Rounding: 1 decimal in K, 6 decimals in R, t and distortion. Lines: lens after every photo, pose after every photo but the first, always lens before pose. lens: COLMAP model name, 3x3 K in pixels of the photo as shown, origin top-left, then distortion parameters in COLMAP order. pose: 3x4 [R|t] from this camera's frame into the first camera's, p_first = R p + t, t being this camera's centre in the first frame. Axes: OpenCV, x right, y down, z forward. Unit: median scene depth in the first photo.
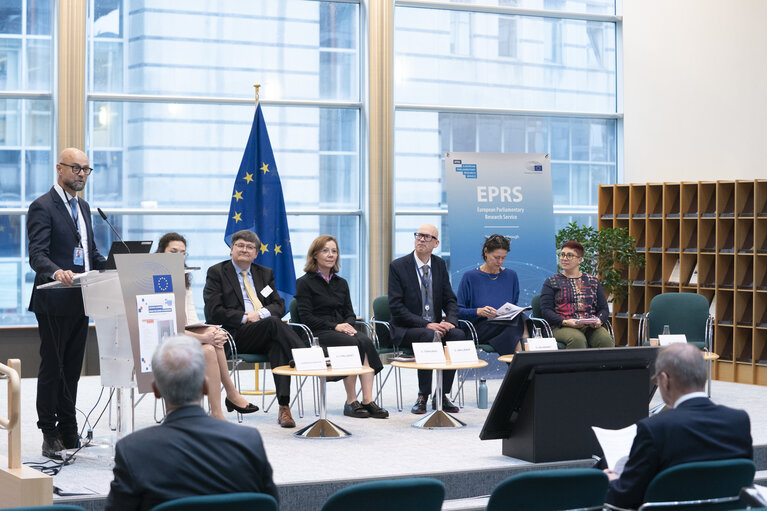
lens RADIAL K [[1747.1, 0, 383.3], [0, 1747.1, 328.5], [0, 0, 1]] dist [-0.527976, 7.531575]
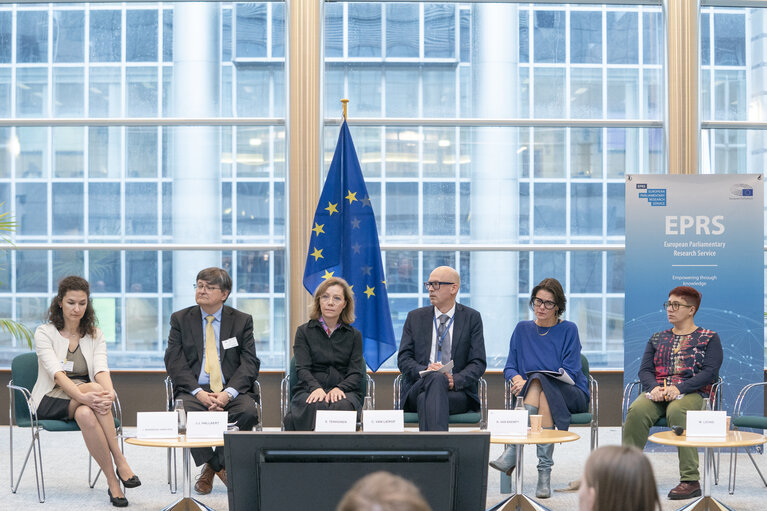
lens RADIAL K [[1686.0, 0, 383.4], [0, 1686.0, 278.5], [0, 0, 1]] dist [-0.362342, 0.170038]
pose [[0.882153, 0.005858, -0.470927, 0.339421], [-0.027939, 0.998813, -0.039911, -0.019288], [0.470134, 0.048365, 0.881269, 0.276407]]
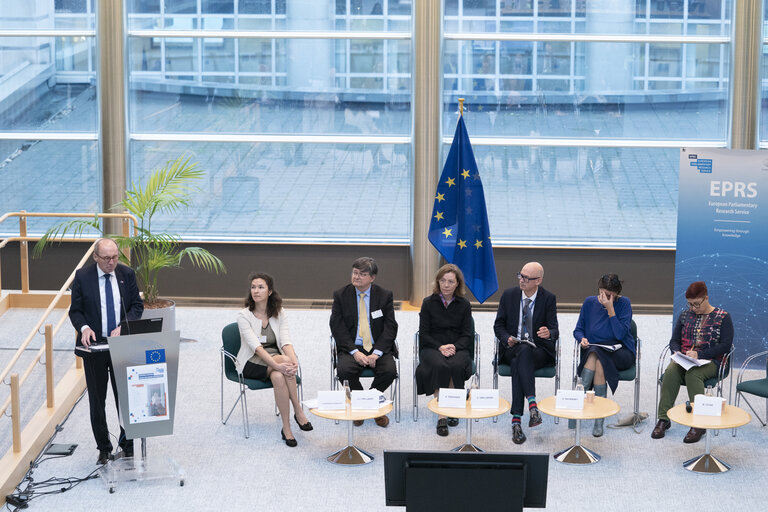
lens RADIAL K [[1959.9, 0, 384.0], [0, 1959.9, 256.0], [0, 0, 1]] dist [-0.179889, -0.249216]
pose [[0.851180, 0.113111, -0.512541, 0.545176], [-0.032362, 0.985955, 0.163844, -0.246900], [0.523875, -0.122873, 0.842886, -0.104117]]
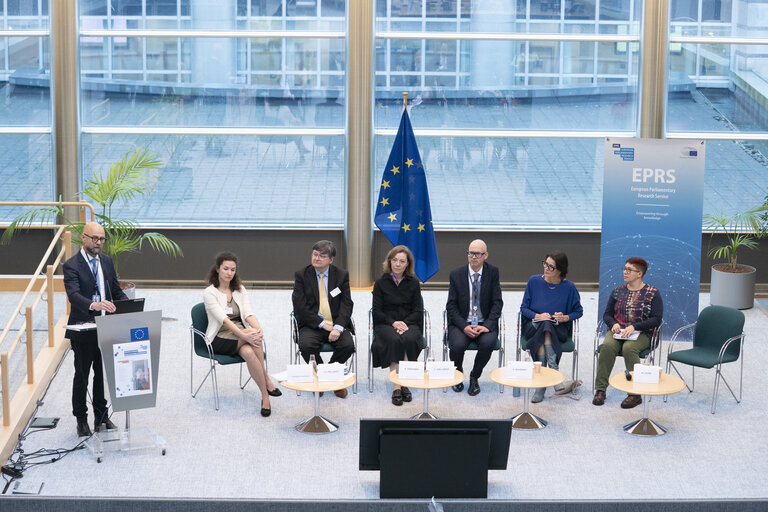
lens RADIAL K [[1832.3, 0, 384.0], [0, 1832.3, 256.0], [0, 0, 1]] dist [-0.266939, 0.315512]
pose [[0.886495, 0.109786, -0.449526, 0.499792], [-0.036120, 0.984901, 0.169308, -0.244720], [0.461326, -0.133854, 0.877075, -0.138733]]
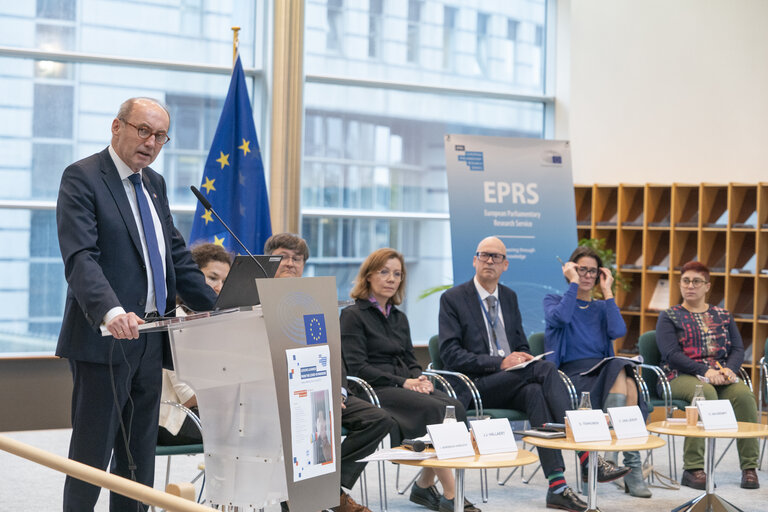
lens RADIAL K [[1832.3, 0, 384.0], [0, 1832.3, 256.0], [0, 0, 1]] dist [-0.266939, 0.315512]
pose [[0.978192, 0.019009, 0.206830, -0.165364], [-0.010001, 0.998959, -0.044510, -0.016373], [-0.207461, 0.041471, 0.977364, 0.272500]]
